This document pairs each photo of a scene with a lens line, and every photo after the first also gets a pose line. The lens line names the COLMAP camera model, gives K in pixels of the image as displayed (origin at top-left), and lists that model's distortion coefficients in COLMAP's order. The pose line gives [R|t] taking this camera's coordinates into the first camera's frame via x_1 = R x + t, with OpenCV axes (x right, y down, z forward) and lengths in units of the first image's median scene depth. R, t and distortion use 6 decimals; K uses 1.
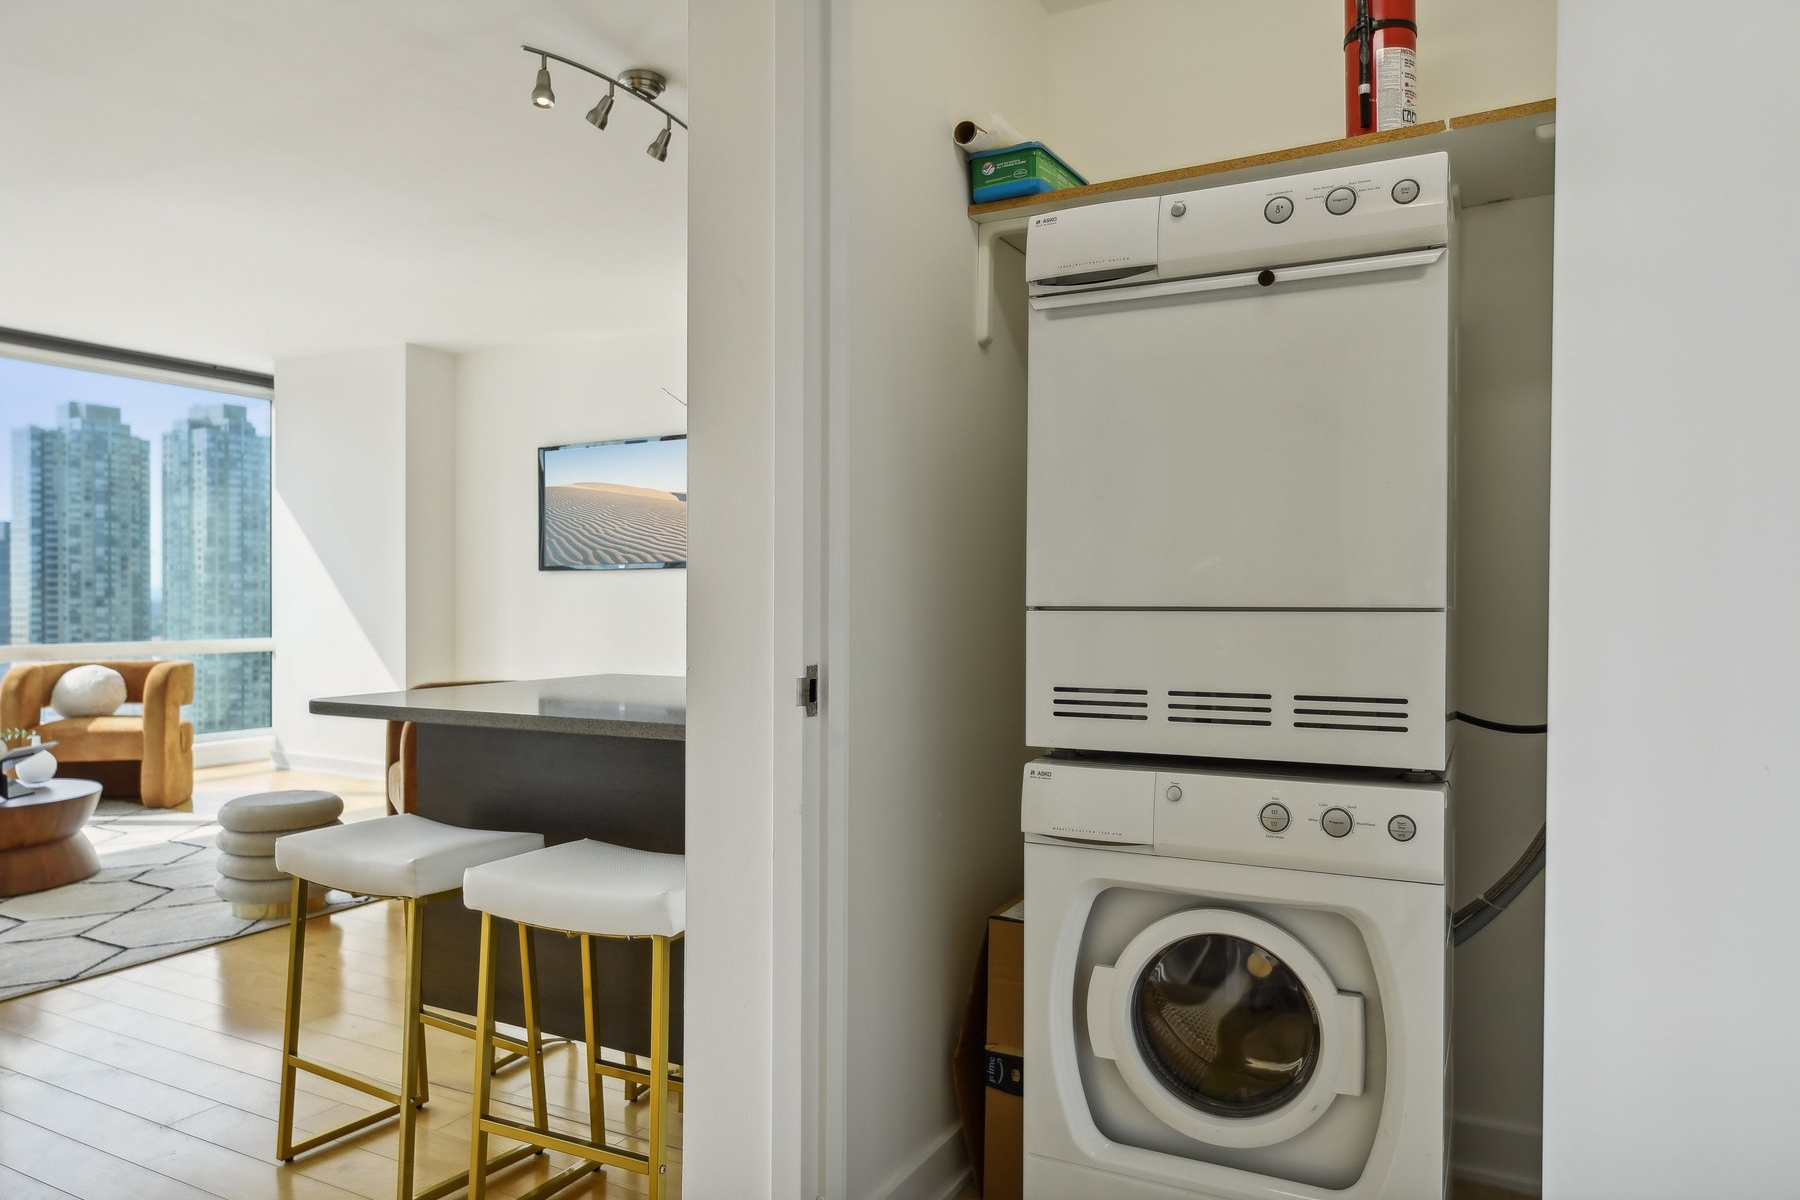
lens RADIAL K [[1170.8, 0, 974.6], [0, 1170.8, 590.2], [0, 0, 1]] dist [0.001091, 0.002747]
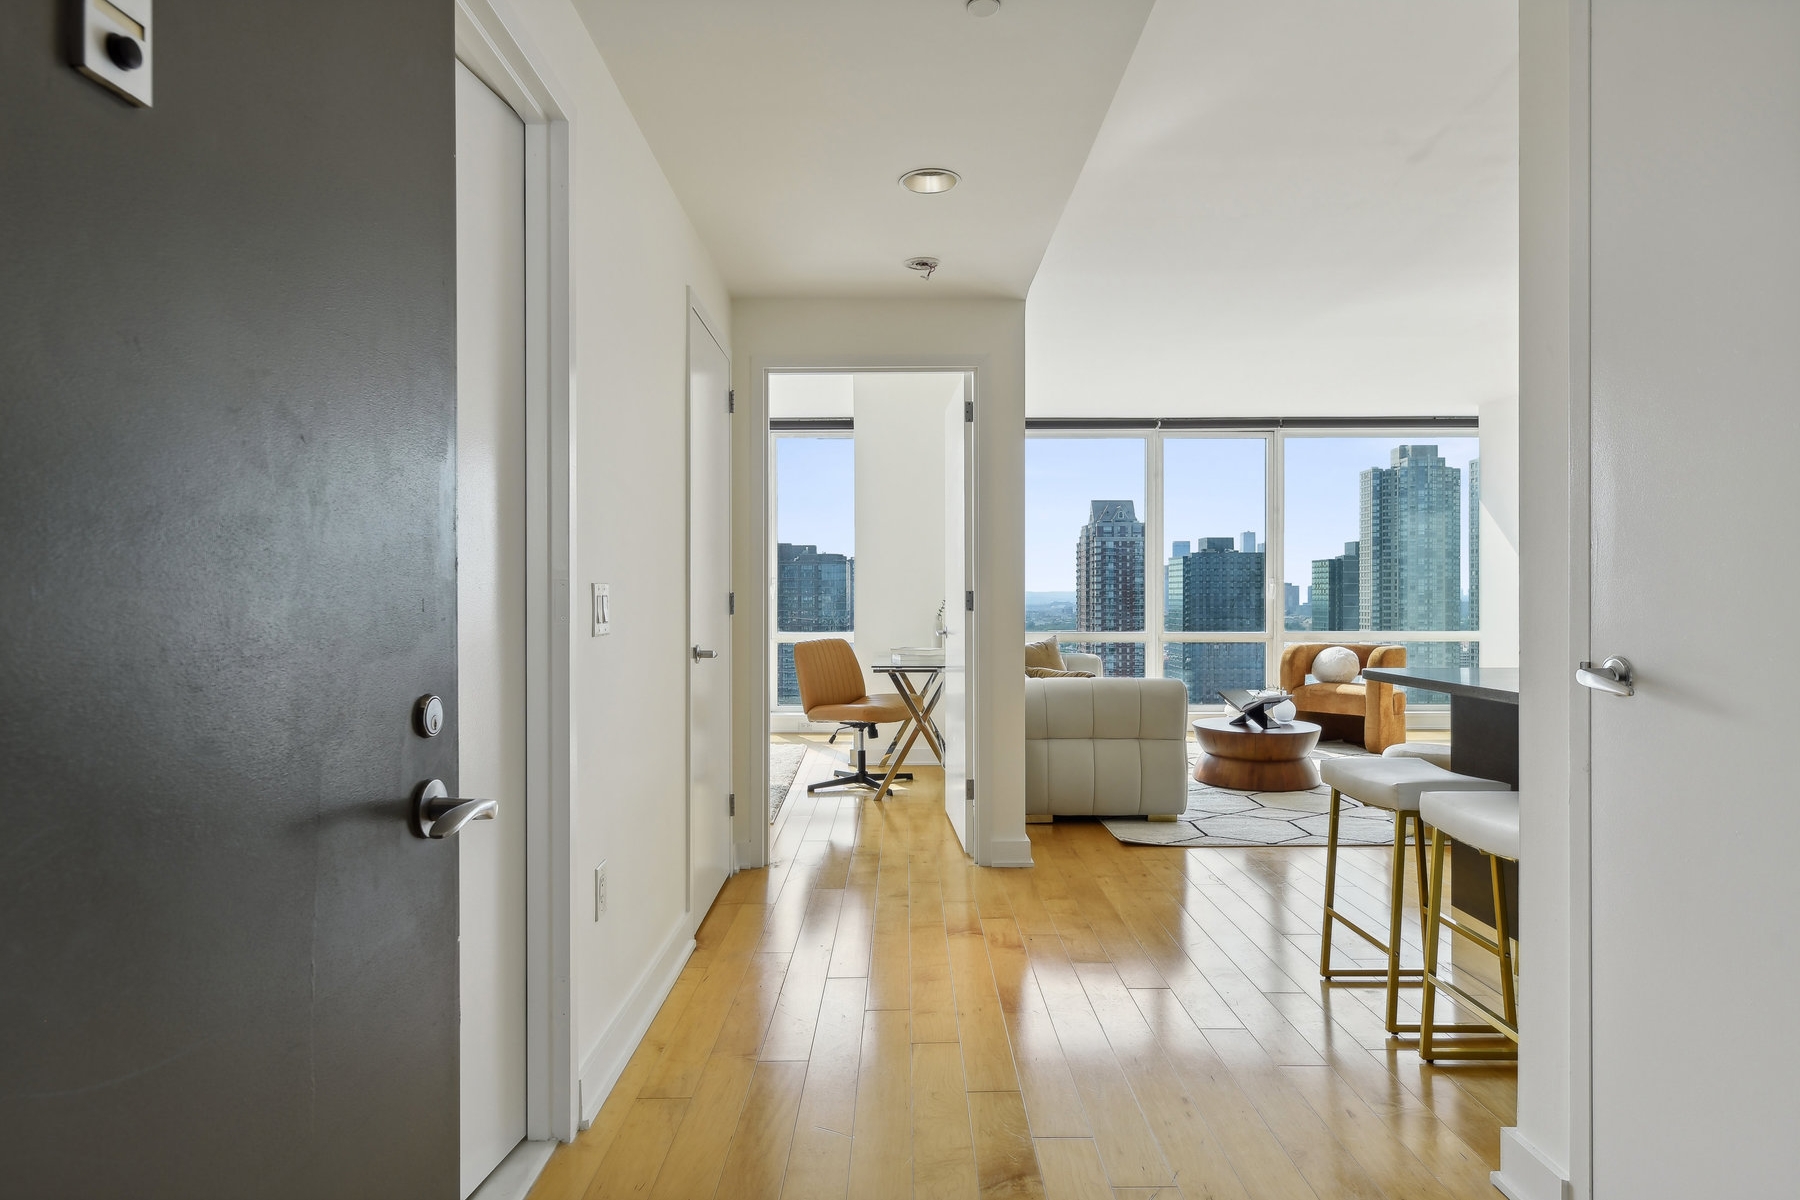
lens RADIAL K [[1034.1, 0, 890.5], [0, 1034.1, 602.4], [0, 0, 1]] dist [0.003391, -0.004502]
pose [[0.437184, 0.003590, -0.899365, 0.134938], [0.005869, 0.999959, 0.006844, 0.000067], [0.899353, -0.008271, 0.437145, -0.025039]]
